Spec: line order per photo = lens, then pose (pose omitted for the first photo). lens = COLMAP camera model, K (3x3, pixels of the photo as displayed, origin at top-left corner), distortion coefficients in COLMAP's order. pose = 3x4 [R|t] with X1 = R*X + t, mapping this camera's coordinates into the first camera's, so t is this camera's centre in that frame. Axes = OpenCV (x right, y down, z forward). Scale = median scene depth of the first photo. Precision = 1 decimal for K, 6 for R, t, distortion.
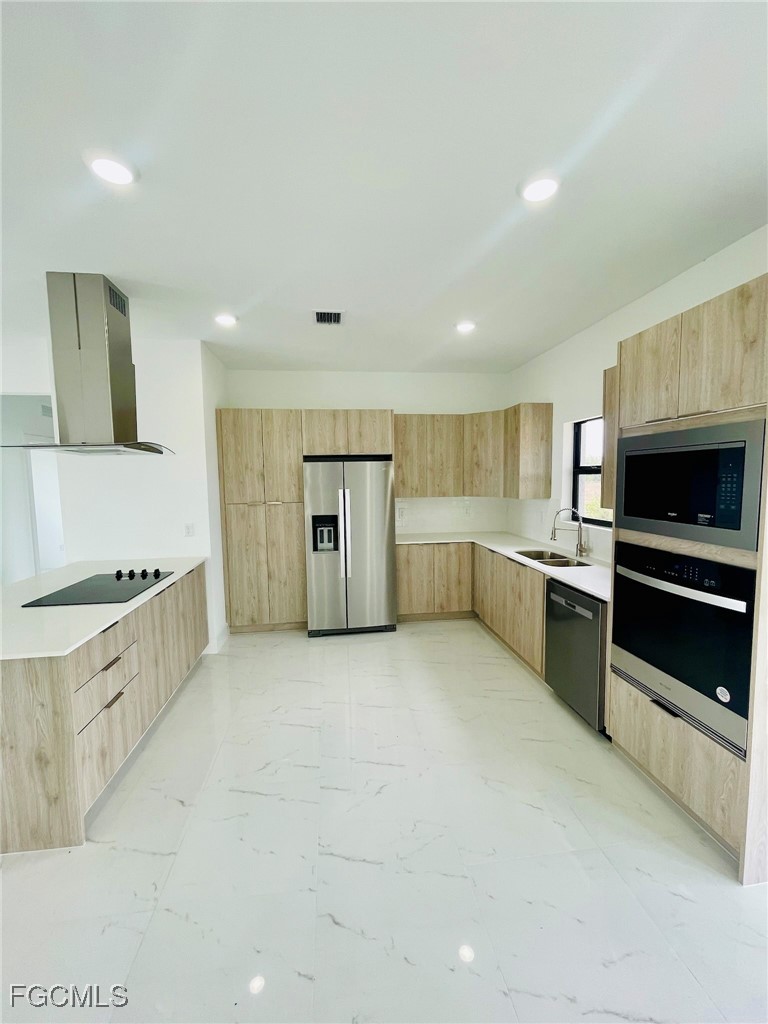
lens RADIAL K [[417.3, 0, 384.0], [0, 417.3, 512.0], [0, 0, 1]] dist [-0.000612, 0.000314]
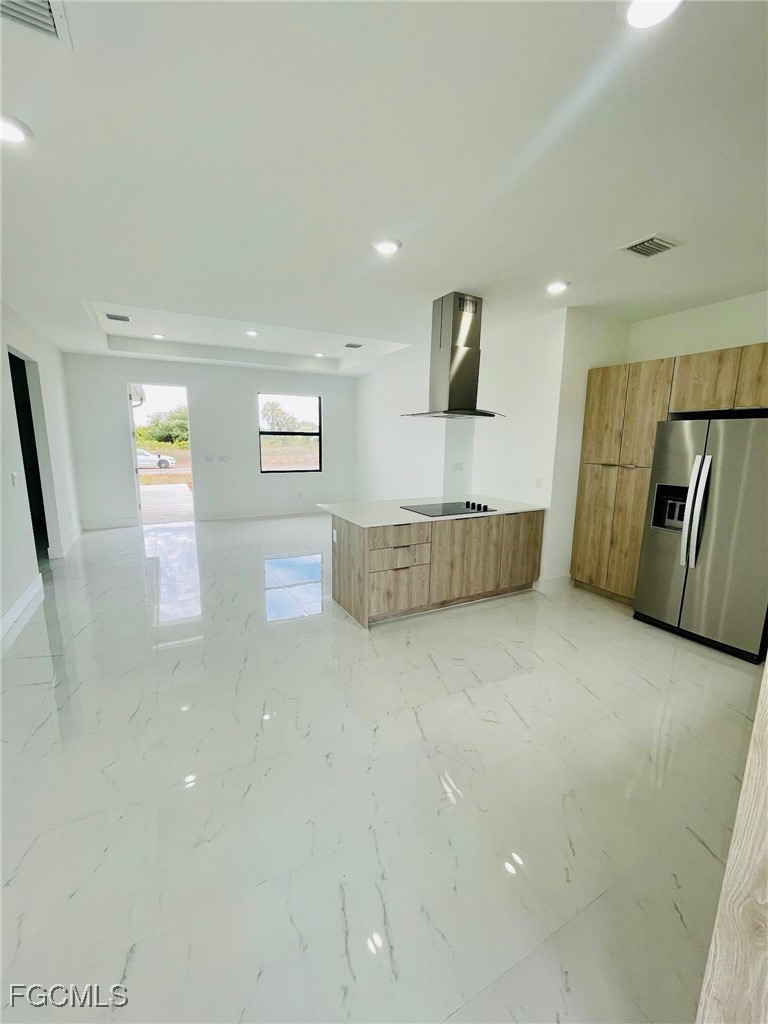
lens RADIAL K [[417.3, 0, 384.0], [0, 417.3, 512.0], [0, 0, 1]] dist [-0.000612, 0.000314]
pose [[0.351524, 0.181756, -0.918366, 0.427360], [-0.097926, 0.982730, 0.157011, -0.014292], [0.931043, 0.034738, 0.363252, 0.166606]]
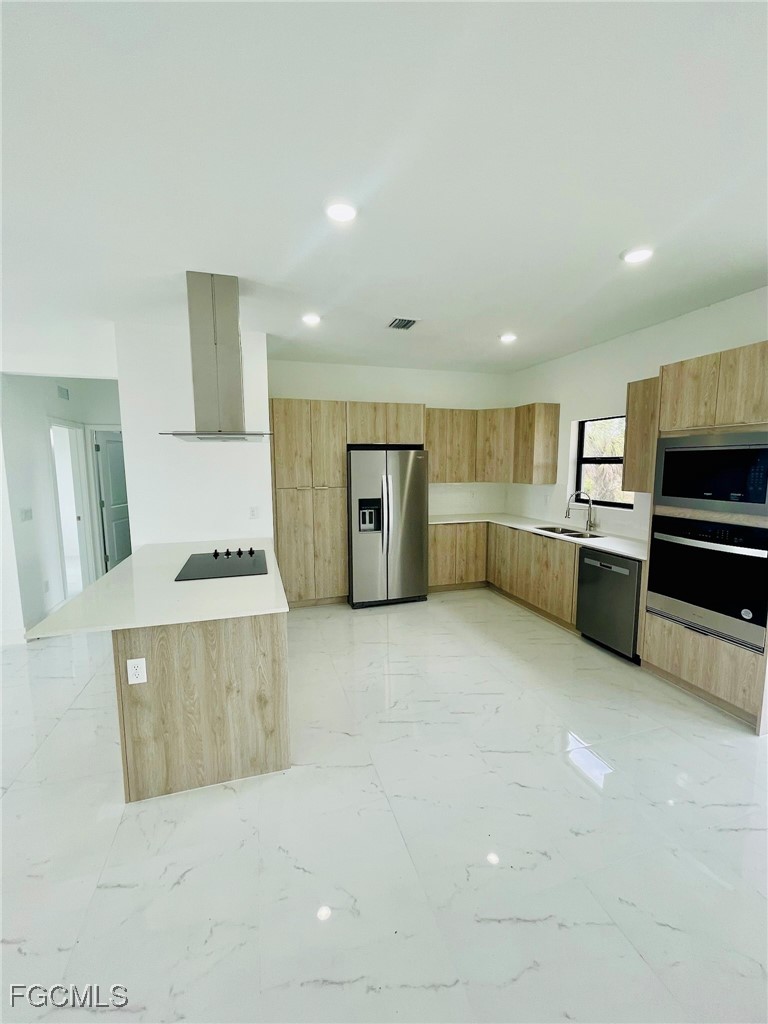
lens RADIAL K [[417.3, 0, 384.0], [0, 417.3, 512.0], [0, 0, 1]] dist [-0.000612, 0.000314]
pose [[0.985306, -0.009658, 0.170525, -0.294469], [0.004188, 0.999466, 0.032405, 0.007405], [-0.170747, -0.031215, 0.984820, -0.097331]]
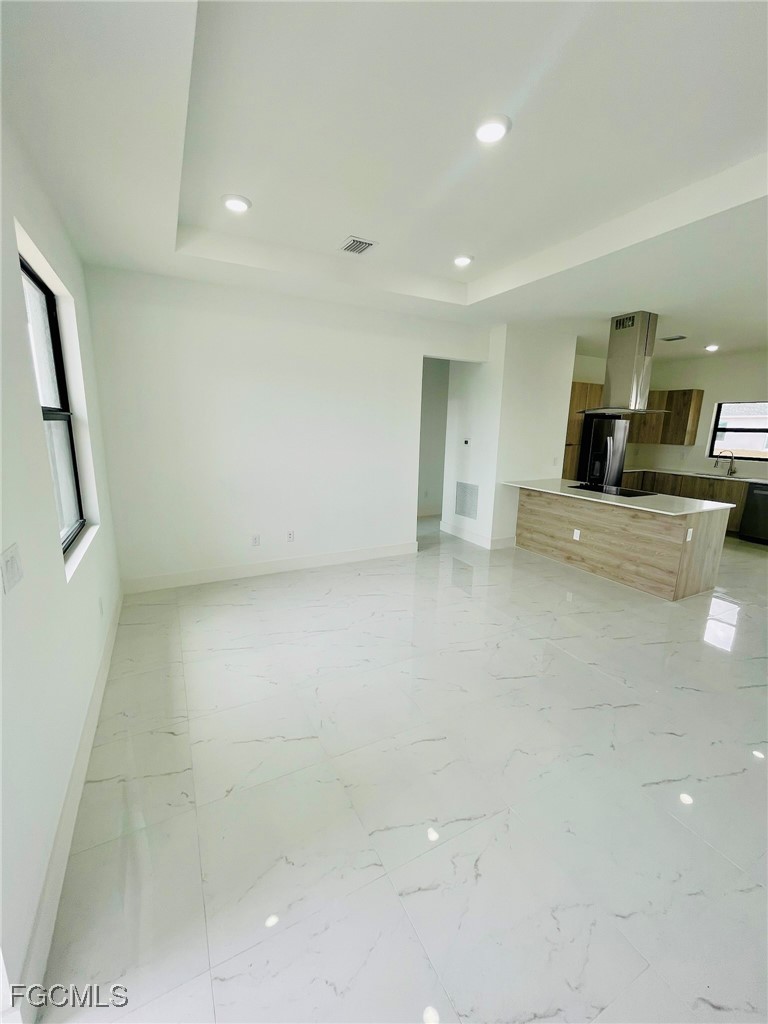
lens RADIAL K [[417.3, 0, 384.0], [0, 417.3, 512.0], [0, 0, 1]] dist [-0.000612, 0.000314]
pose [[0.937254, -0.034956, 0.346890, -1.475492], [-0.008905, 0.992236, 0.124048, 0.041713], [-0.348533, -0.119354, 0.929666, -0.223816]]
